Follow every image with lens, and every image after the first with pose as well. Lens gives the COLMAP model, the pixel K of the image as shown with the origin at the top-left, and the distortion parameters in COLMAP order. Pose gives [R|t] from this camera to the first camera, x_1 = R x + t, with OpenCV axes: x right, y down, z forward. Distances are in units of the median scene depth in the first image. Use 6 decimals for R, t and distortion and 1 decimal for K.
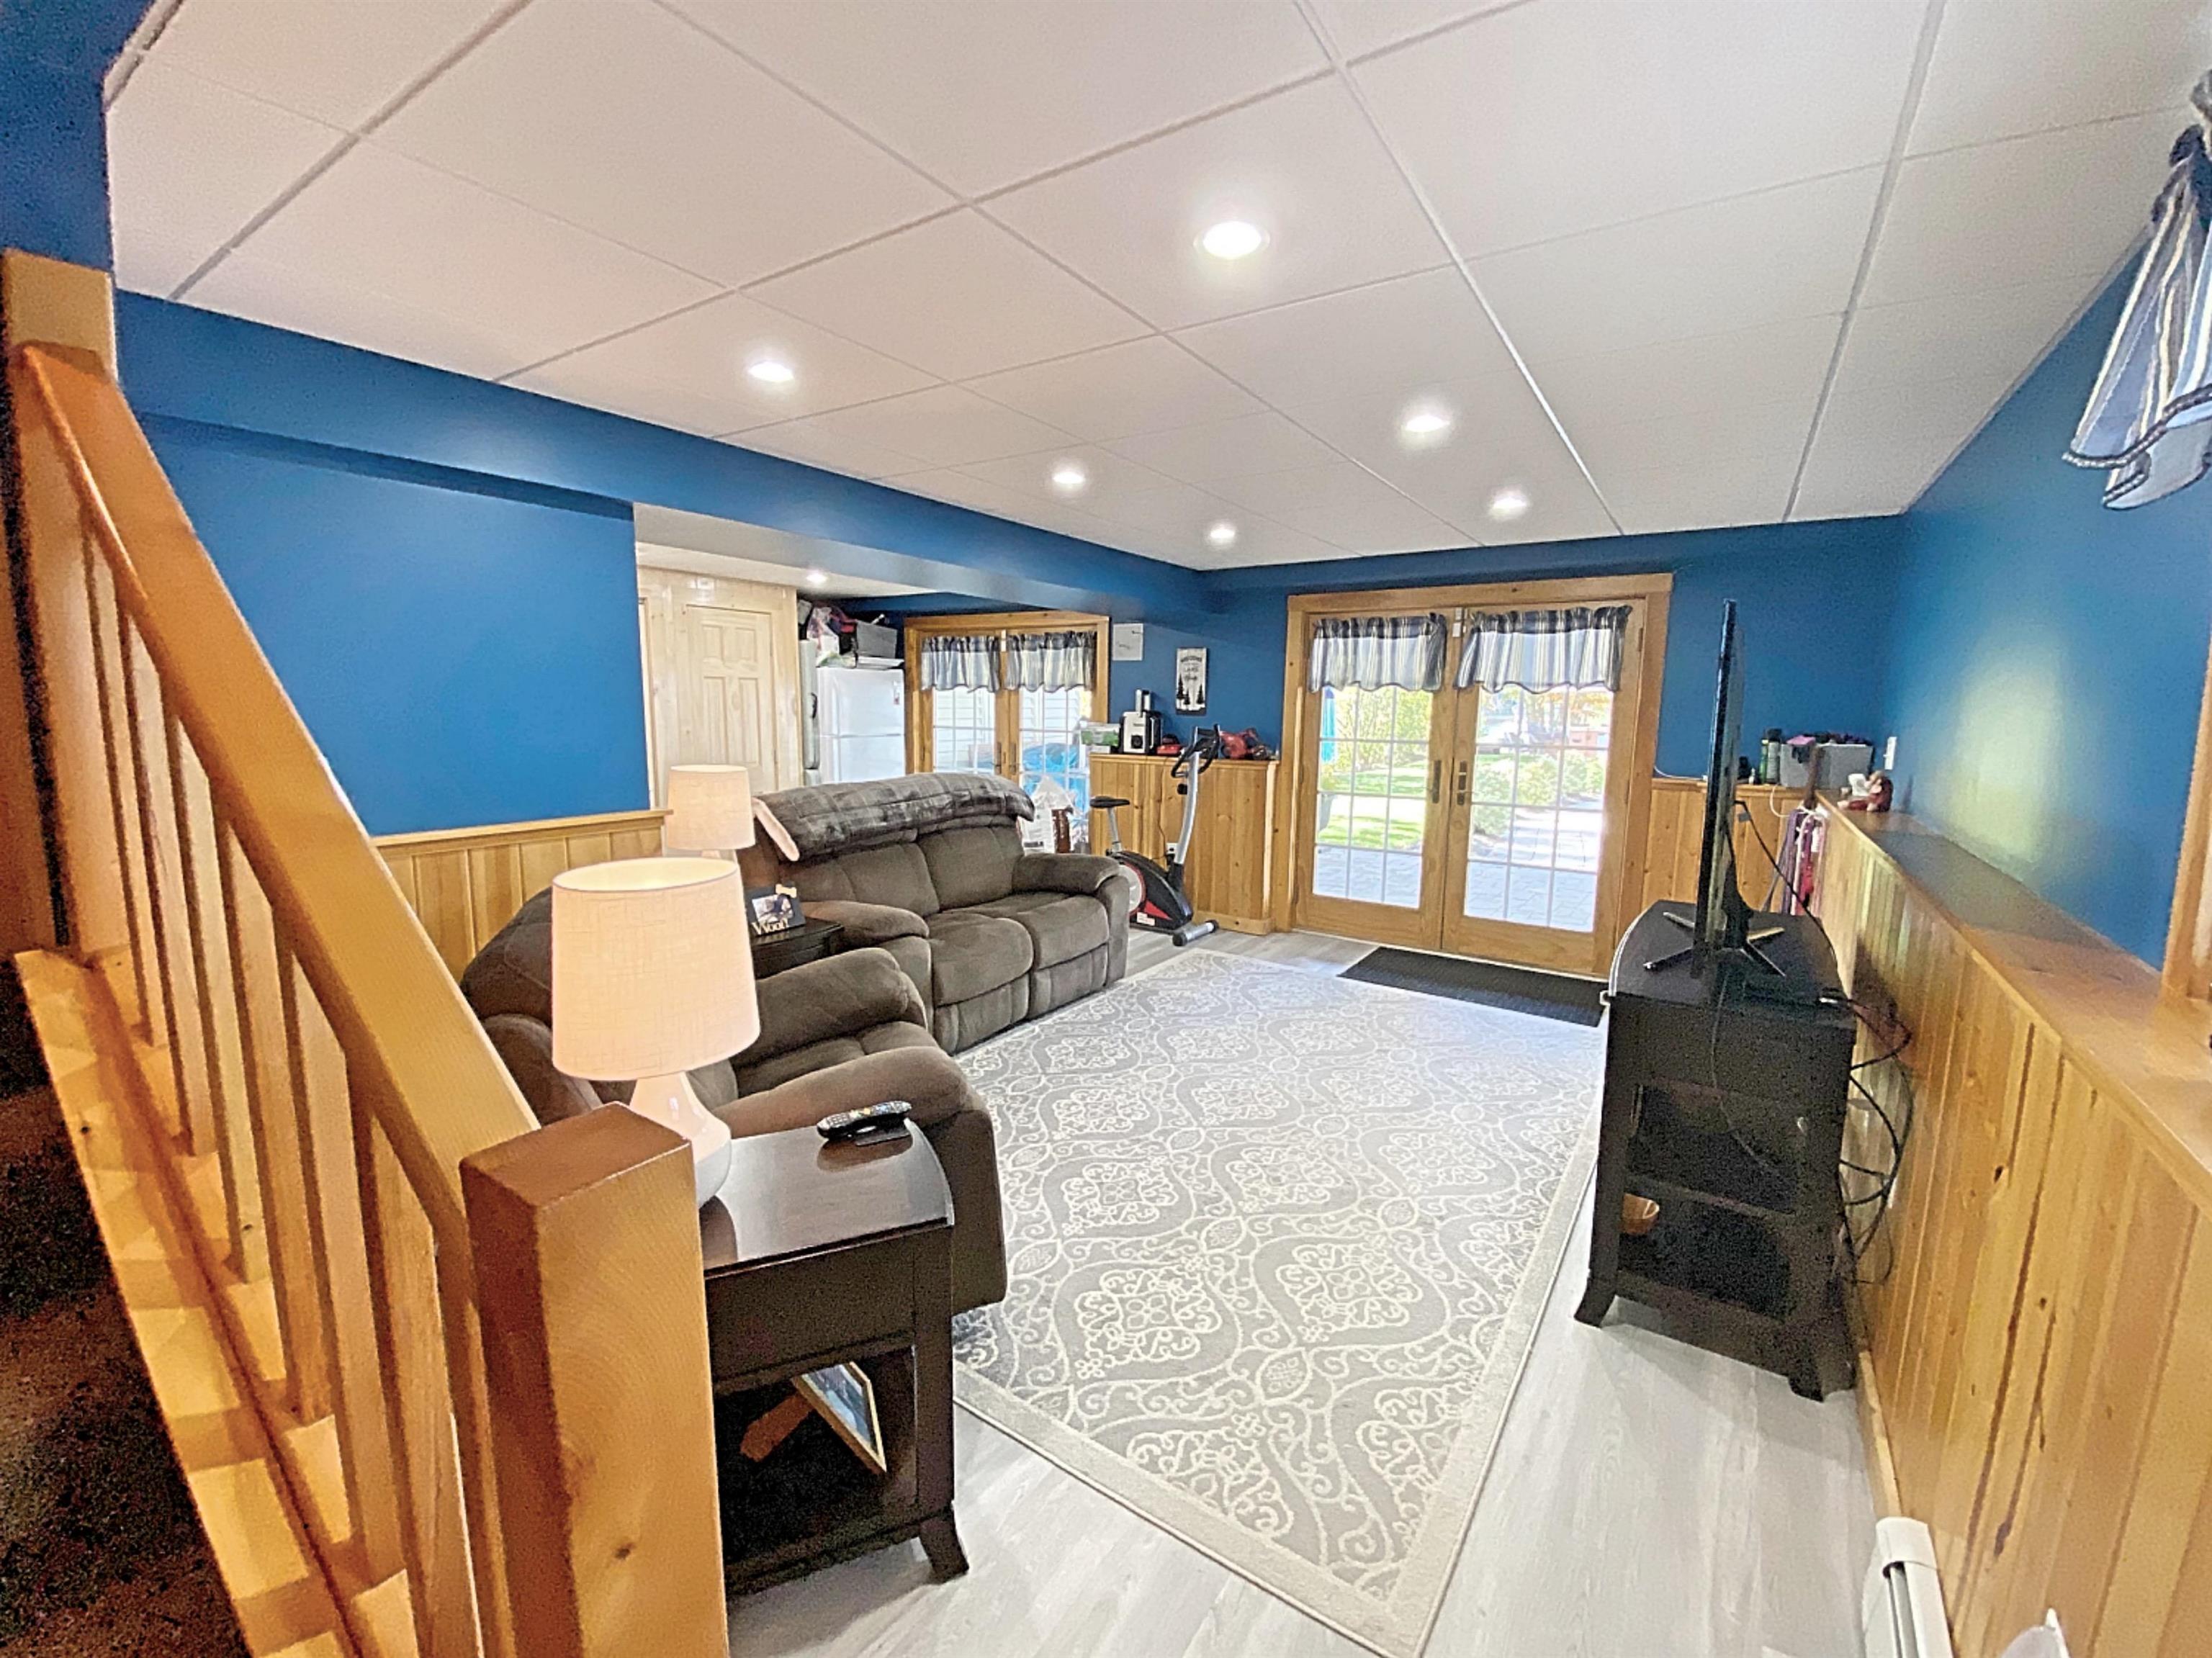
lens RADIAL K [[890.6, 0, 1117.6], [0, 890.6, 827.4], [0, 0, 1]] dist [0.002535, -0.014553]
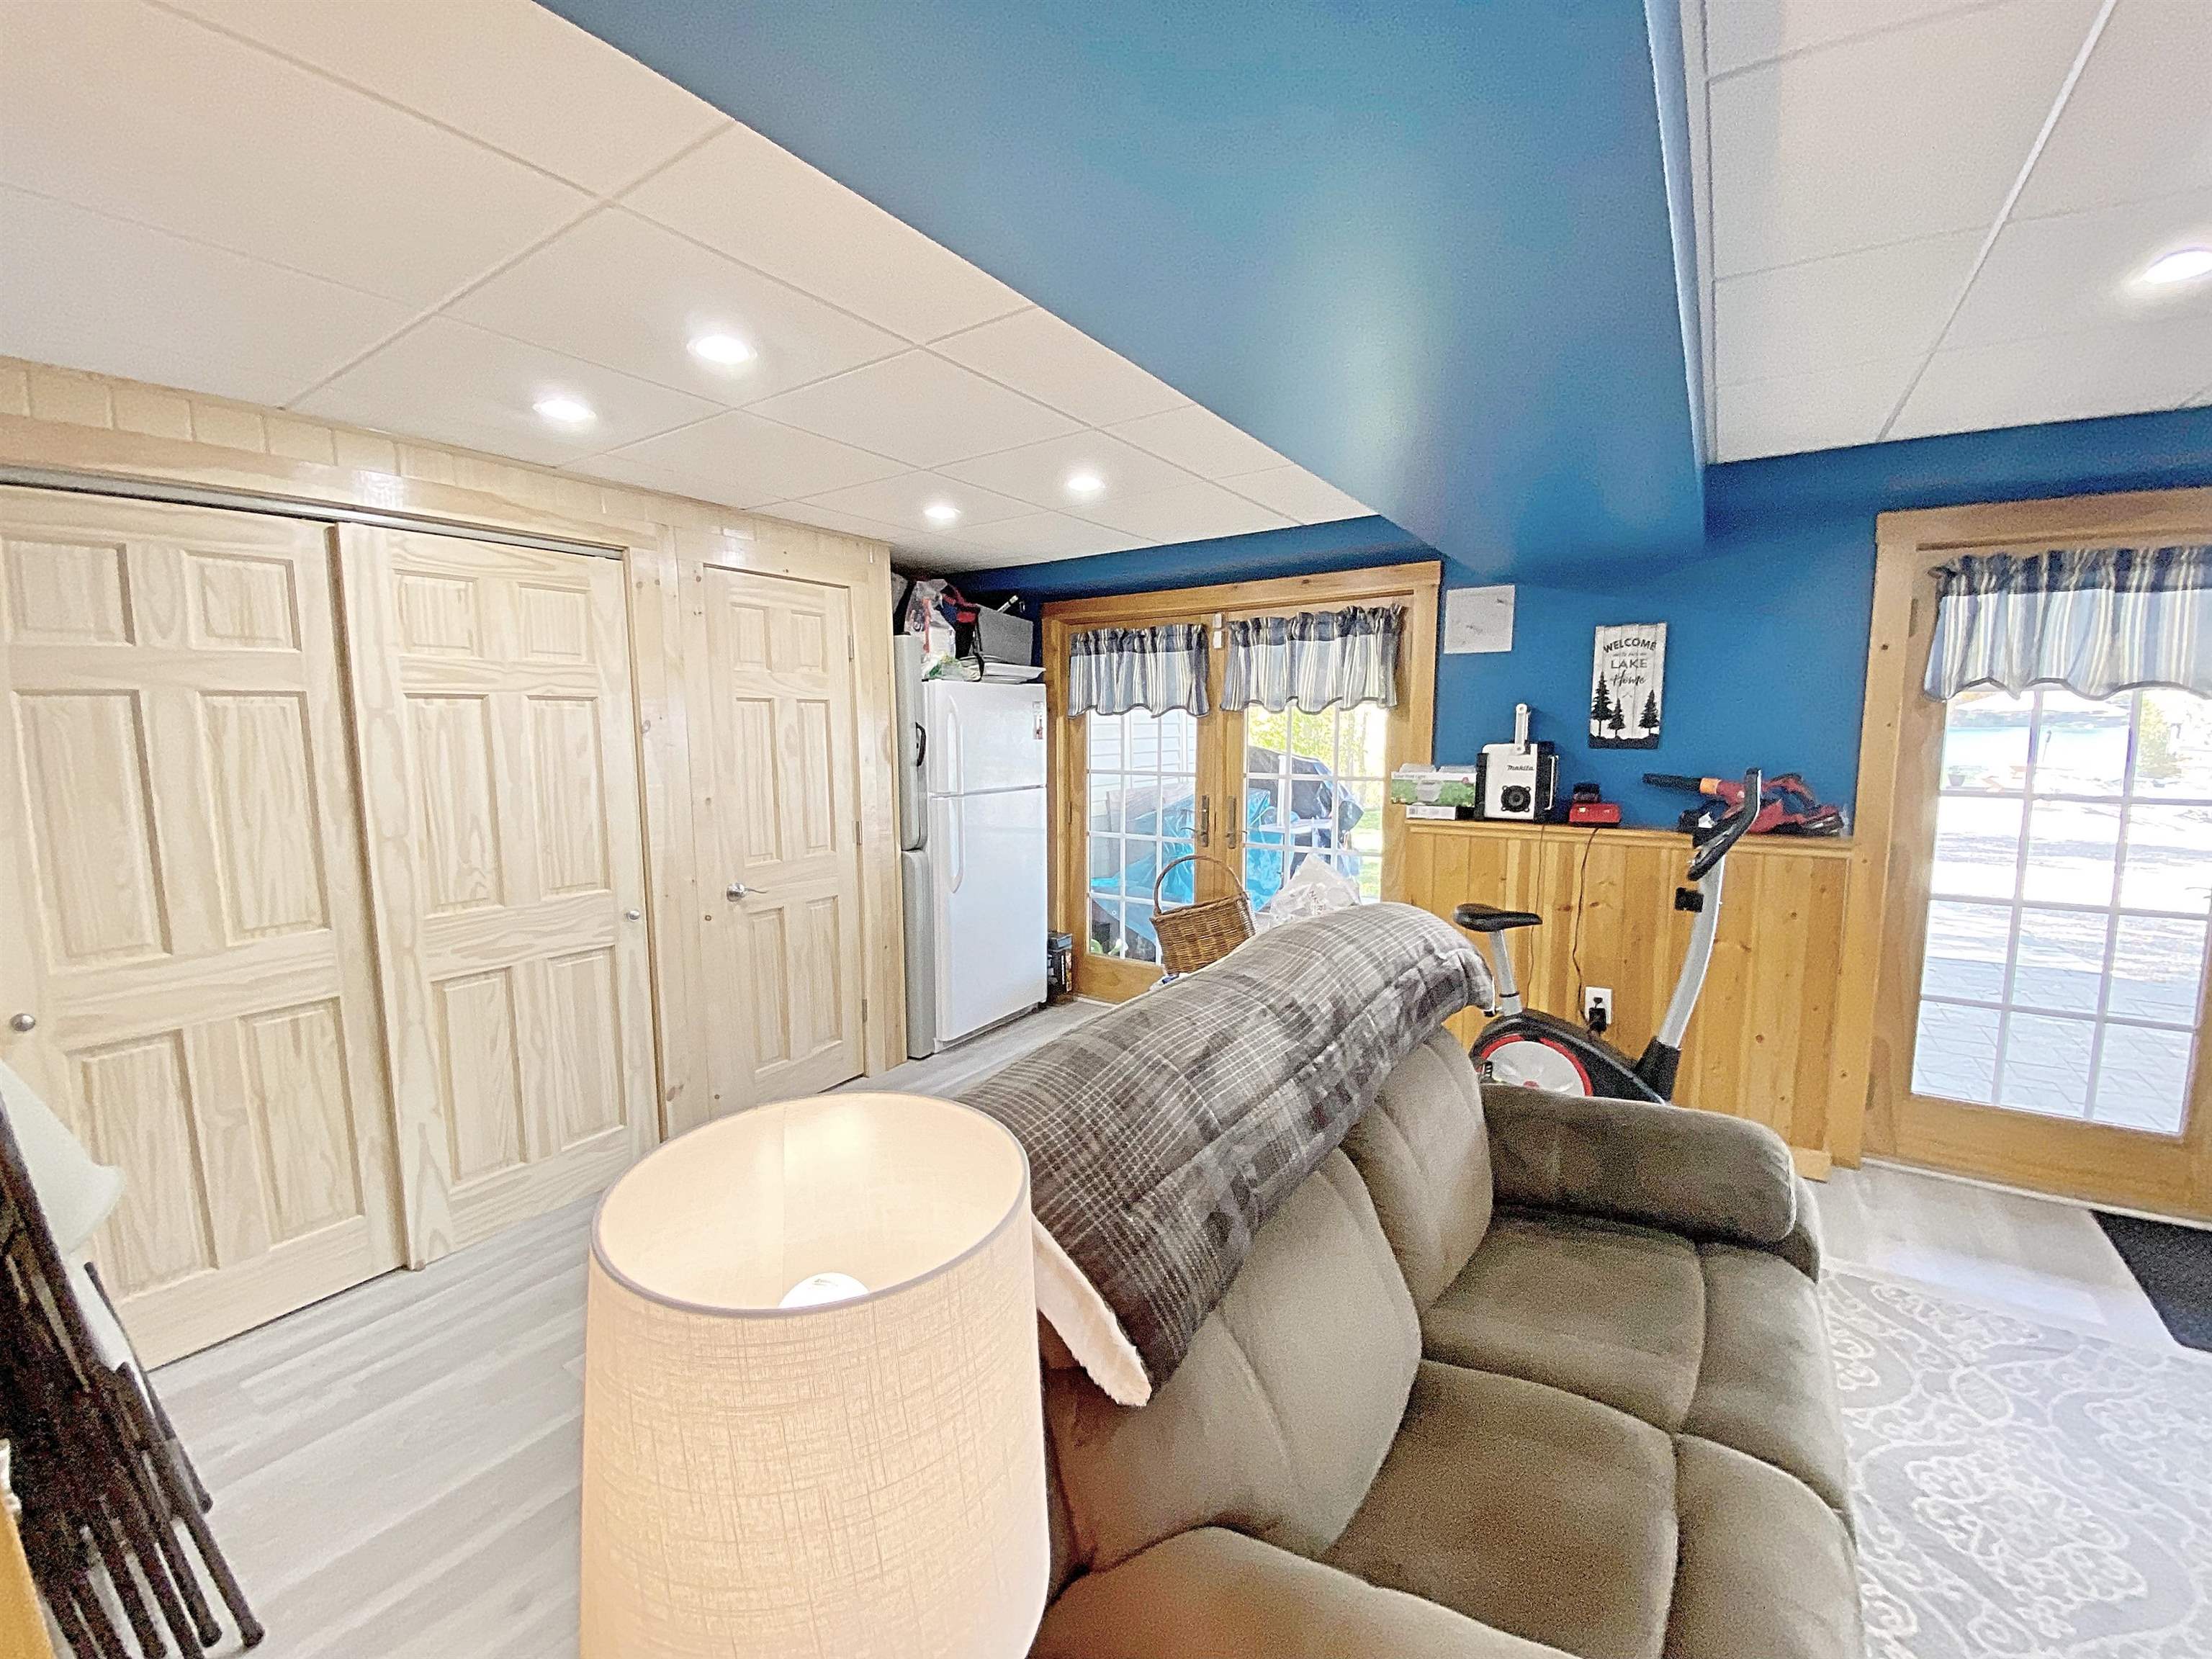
lens RADIAL K [[897.5, 0, 1109.6], [0, 897.5, 825.5], [0, 0, 1]] dist [0.027672, -0.026638]
pose [[0.999231, -0.019269, -0.034141, -0.193918], [0.018364, 0.999476, -0.026639, -0.064423], [0.034637, 0.025991, 0.999062, 0.405117]]
